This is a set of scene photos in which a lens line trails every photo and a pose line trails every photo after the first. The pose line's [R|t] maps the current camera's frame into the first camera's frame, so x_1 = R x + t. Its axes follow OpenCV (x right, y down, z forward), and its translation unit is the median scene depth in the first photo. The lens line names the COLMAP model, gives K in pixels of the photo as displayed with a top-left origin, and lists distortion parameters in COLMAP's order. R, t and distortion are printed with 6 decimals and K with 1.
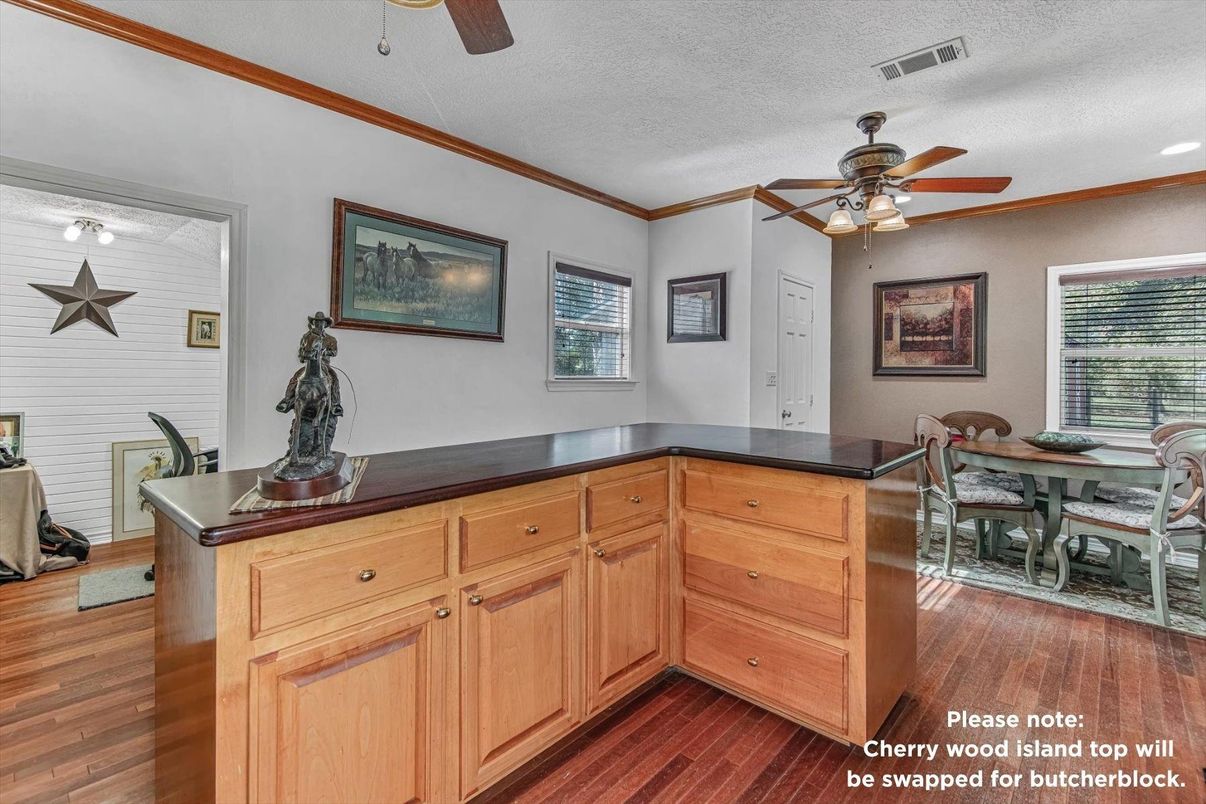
lens RADIAL K [[557.5, 0, 602.2], [0, 557.5, 365.2], [0, 0, 1]] dist [0.020655, -0.008181]
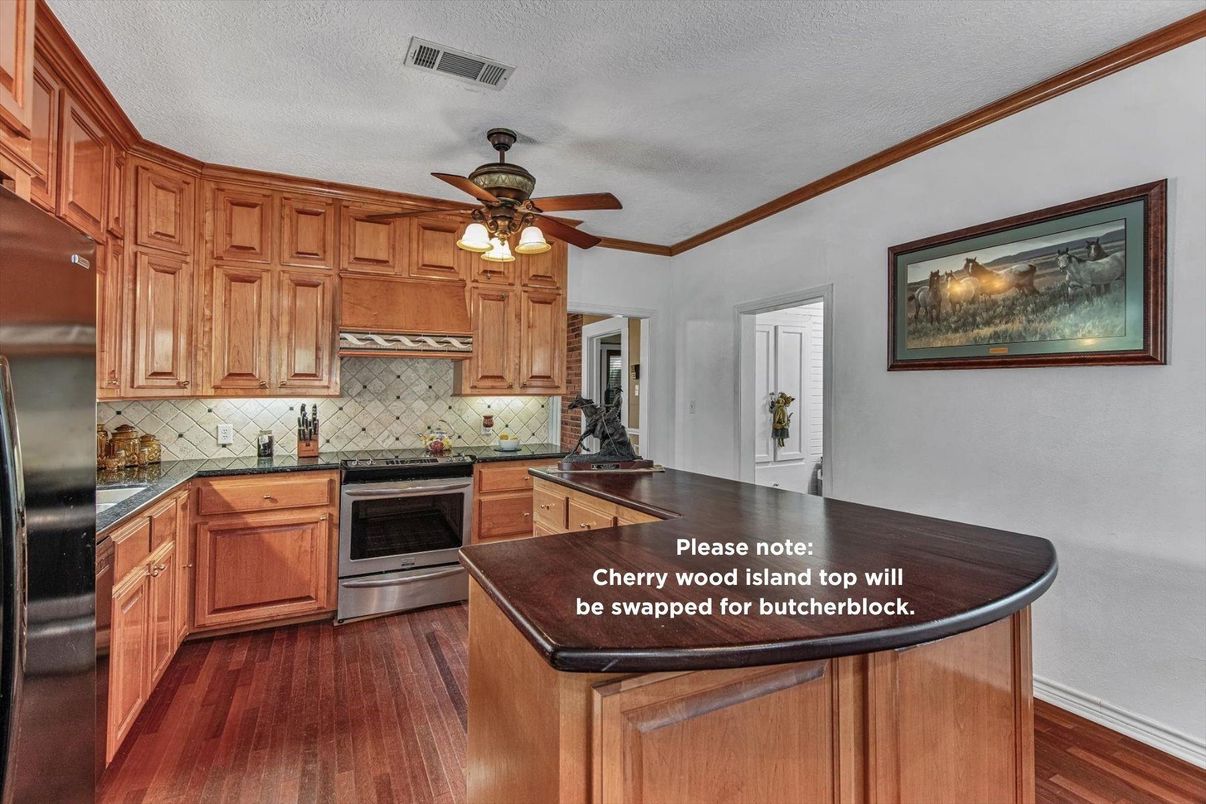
lens RADIAL K [[557.5, 0, 596.0], [0, 557.5, 392.8], [0, 0, 1]] dist [0.020655, -0.008181]
pose [[-0.365994, -0.016471, -0.930471, 0.613588], [0.004988, 0.999794, -0.019660, -0.005087], [0.930604, -0.011837, -0.365837, 0.755260]]
